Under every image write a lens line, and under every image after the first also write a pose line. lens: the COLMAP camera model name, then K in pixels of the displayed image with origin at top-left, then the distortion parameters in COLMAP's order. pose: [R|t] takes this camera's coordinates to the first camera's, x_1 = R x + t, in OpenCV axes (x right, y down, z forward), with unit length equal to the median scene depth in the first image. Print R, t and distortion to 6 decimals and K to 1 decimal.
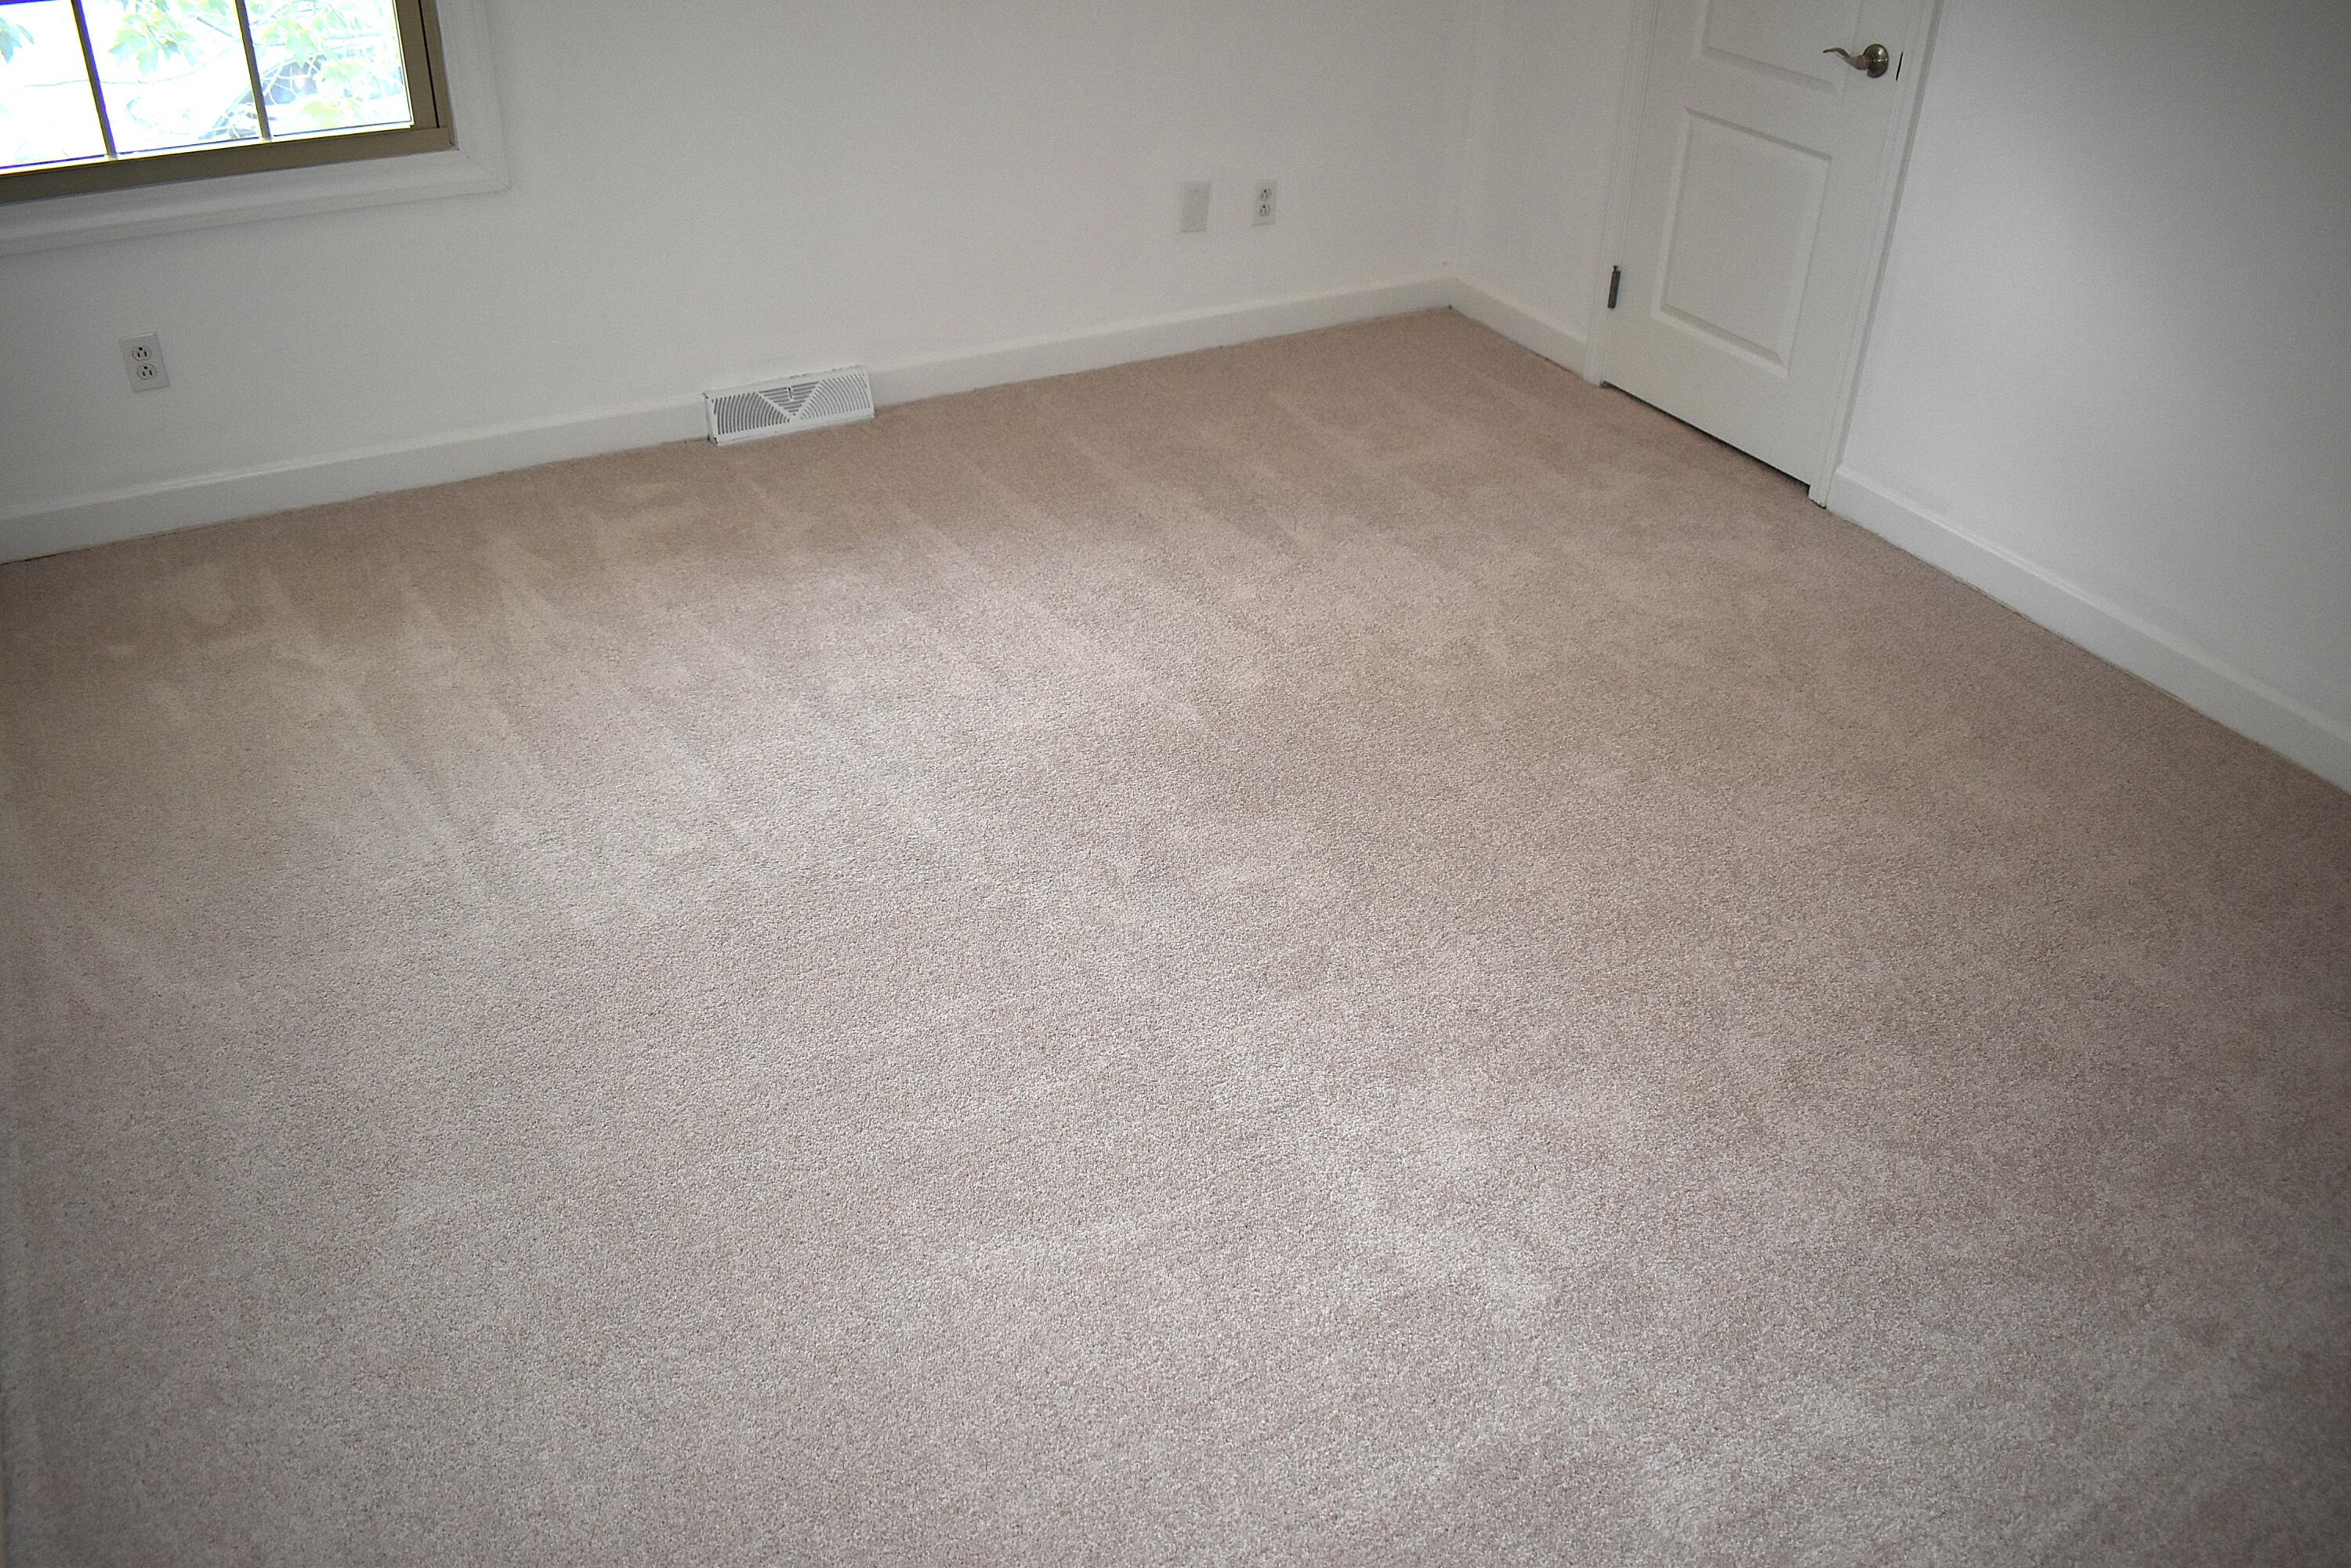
lens RADIAL K [[1836.5, 0, 1182.5], [0, 1836.5, 774.6], [0, 0, 1]] dist [-0.098002, 0.018814]
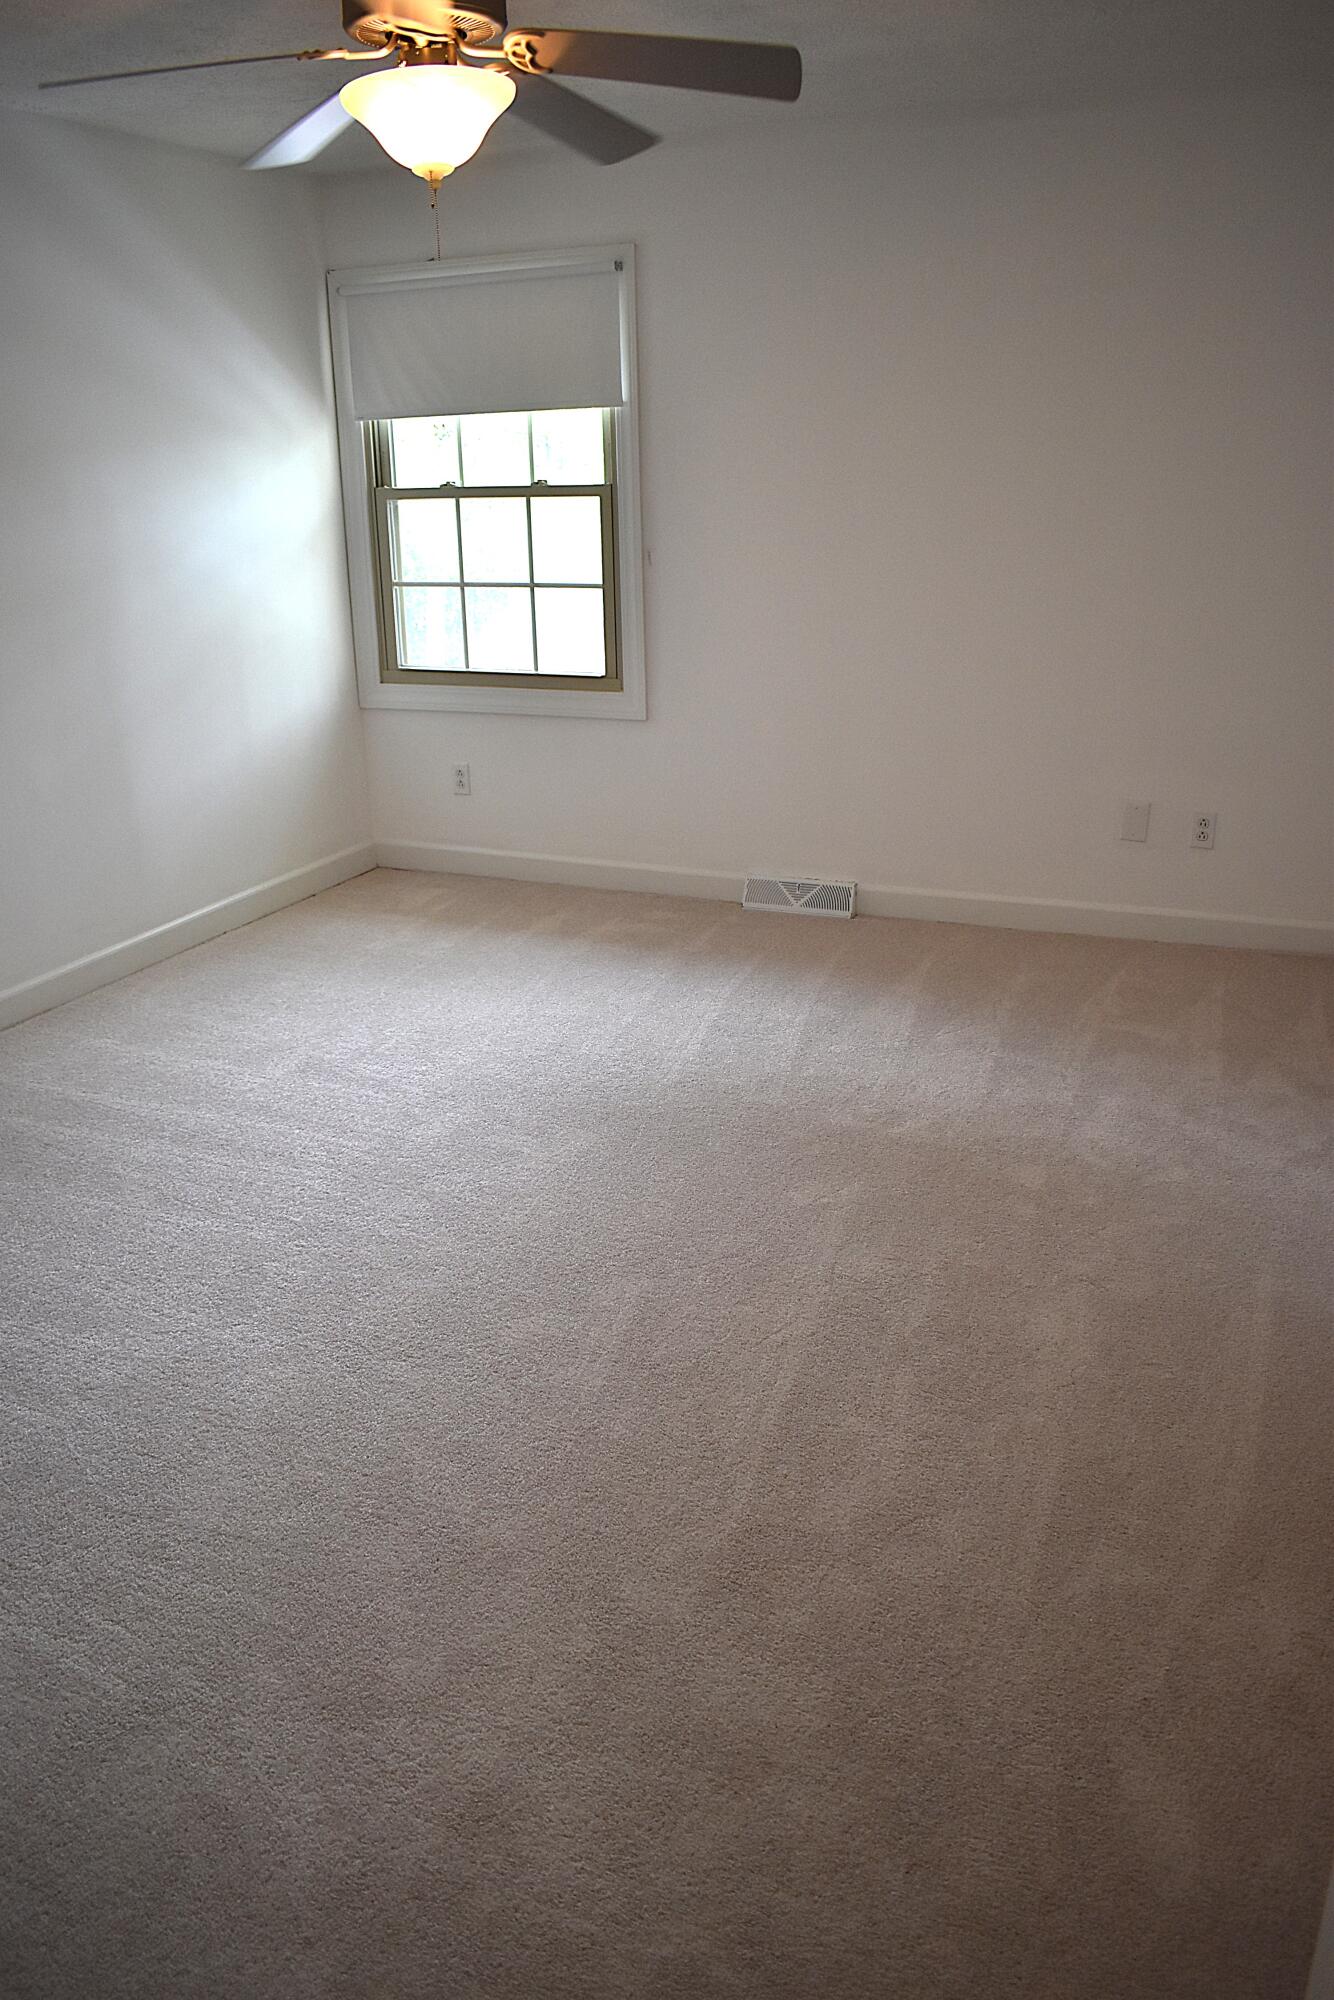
lens RADIAL K [[1562.4, 0, 674.3], [0, 1562.4, 993.9], [0, 0, 1]] dist [-0.098002, 0.018814]
pose [[0.605141, 0.215970, -0.766264, 0.771668], [-0.398506, 0.915411, -0.056705, -0.023236], [0.689200, 0.339675, 0.640019, 0.176217]]
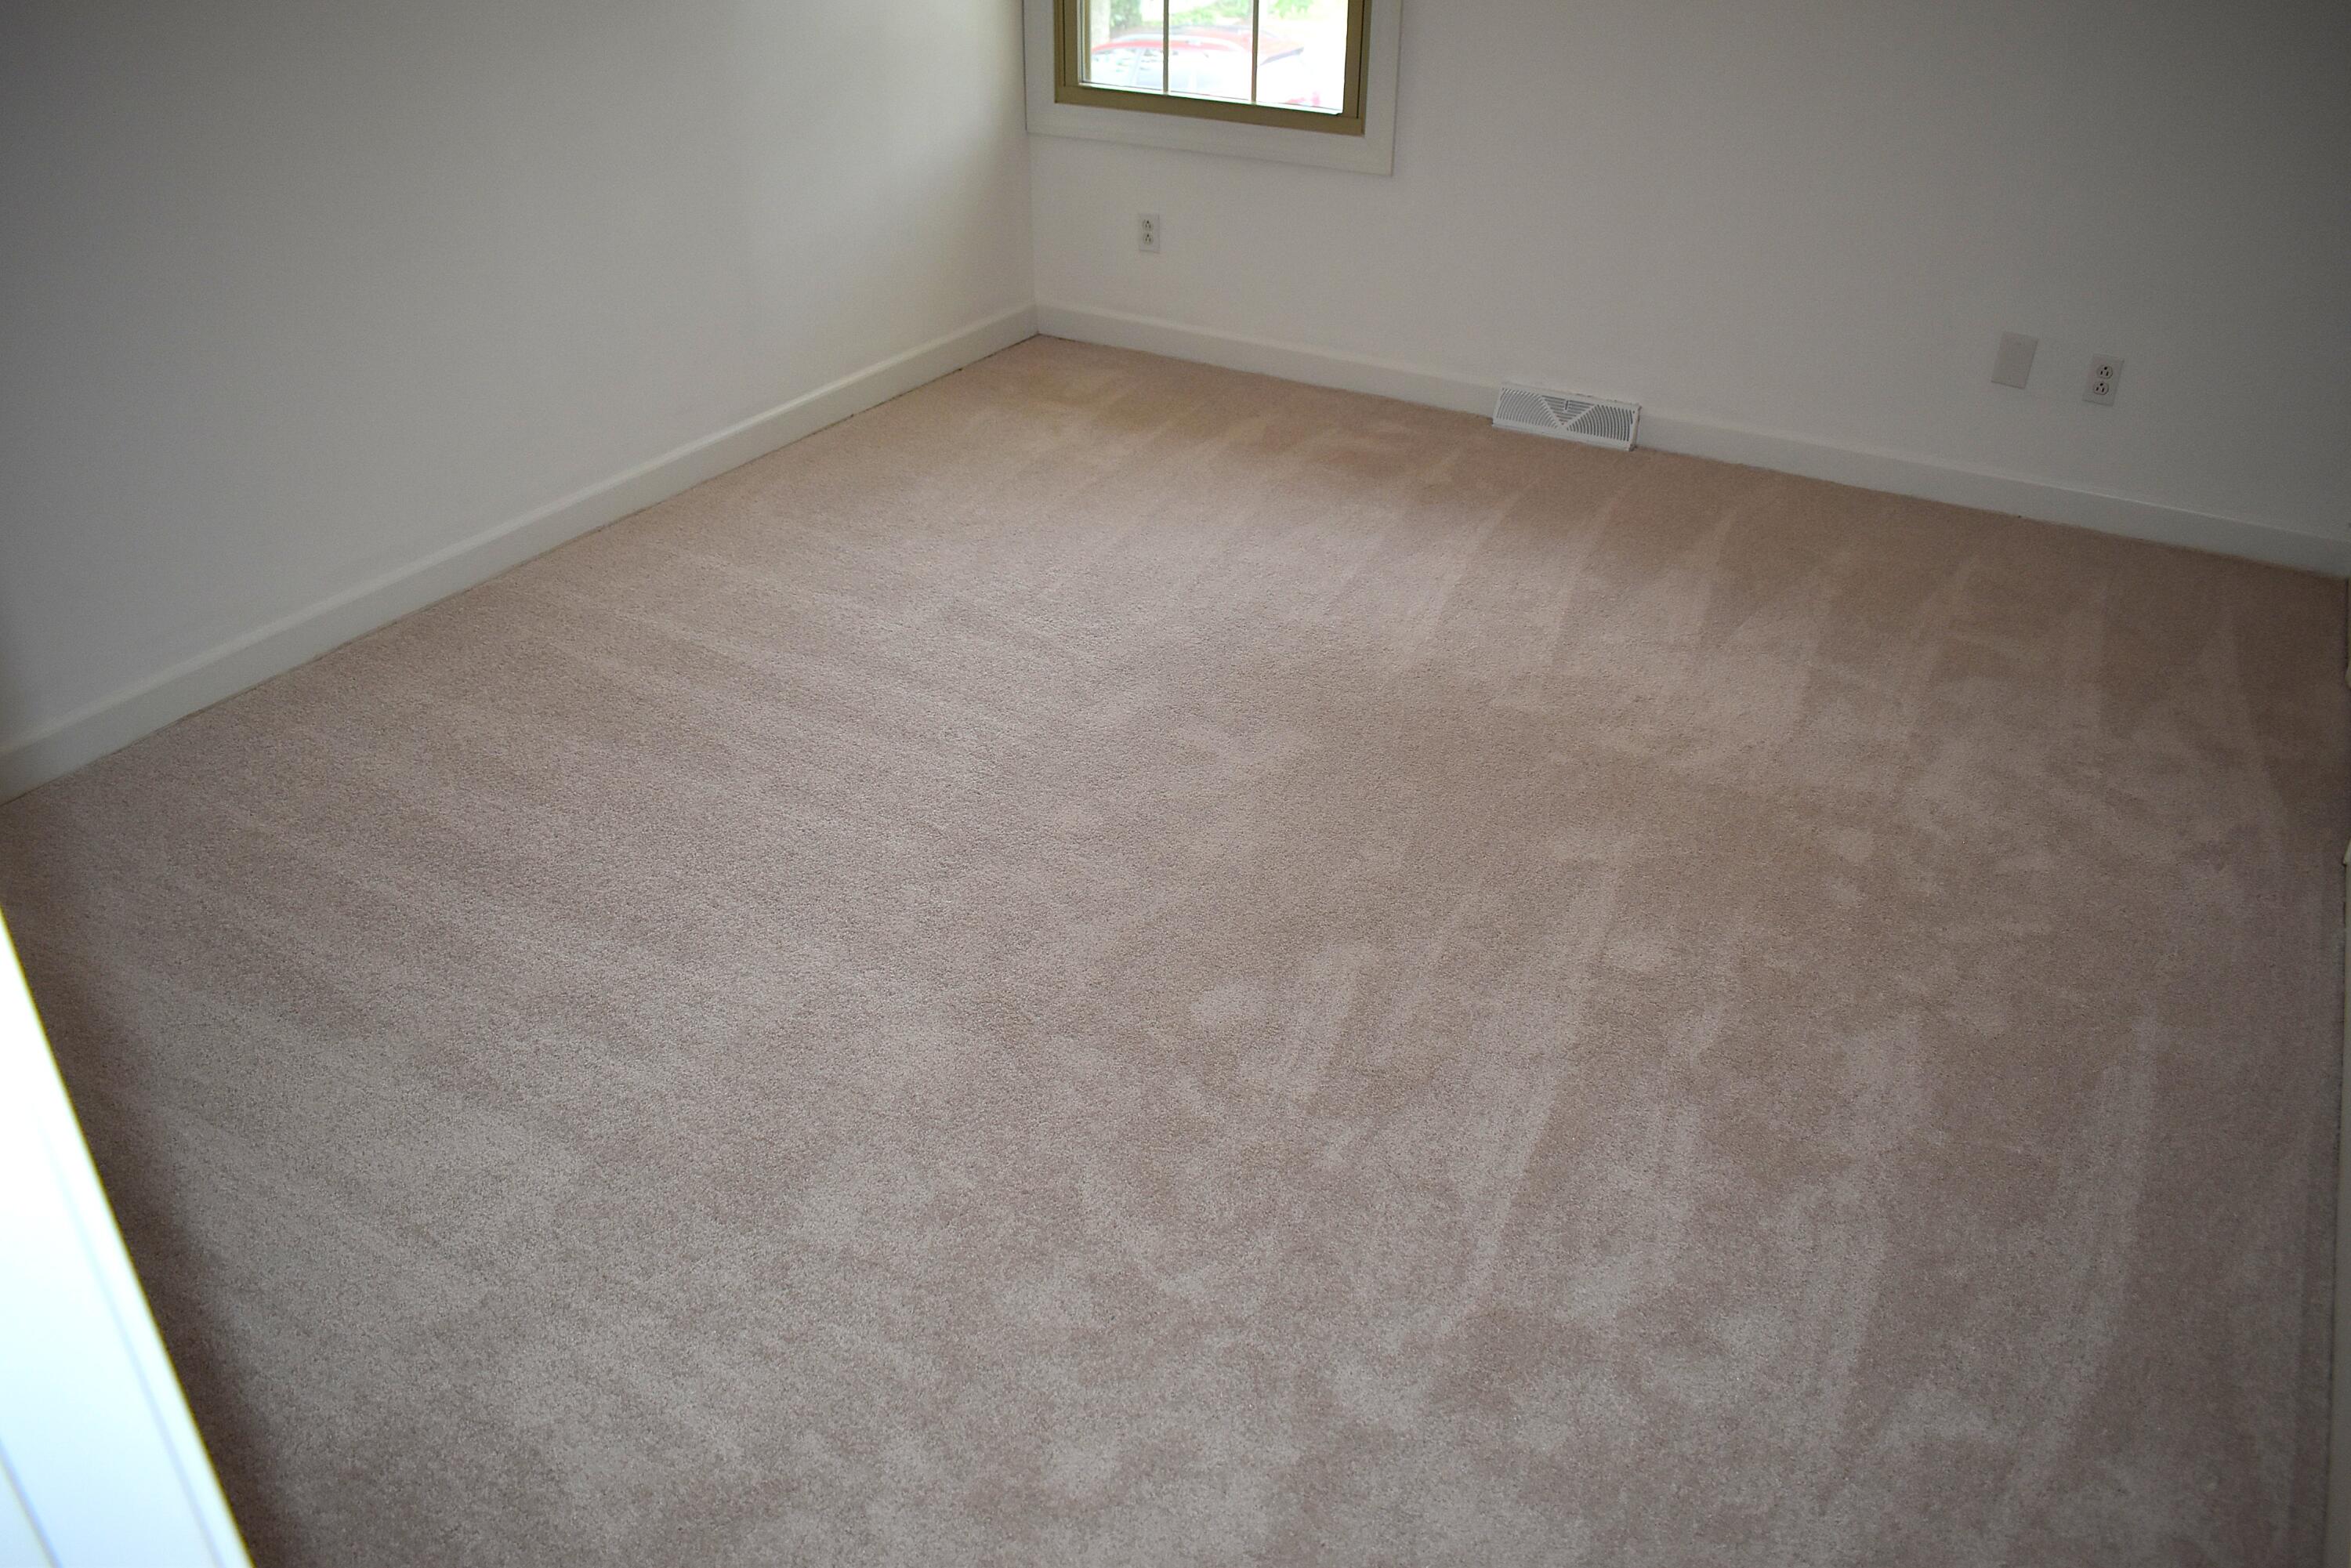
lens RADIAL K [[1836.5, 0, 1171.7], [0, 1836.5, 779.1], [0, 0, 1]] dist [-0.098002, 0.018814]
pose [[0.513369, 0.400894, -0.758773, 0.692725], [-0.461548, 0.874392, 0.149708, -0.065330], [0.723482, 0.273355, 0.633917, 0.166114]]
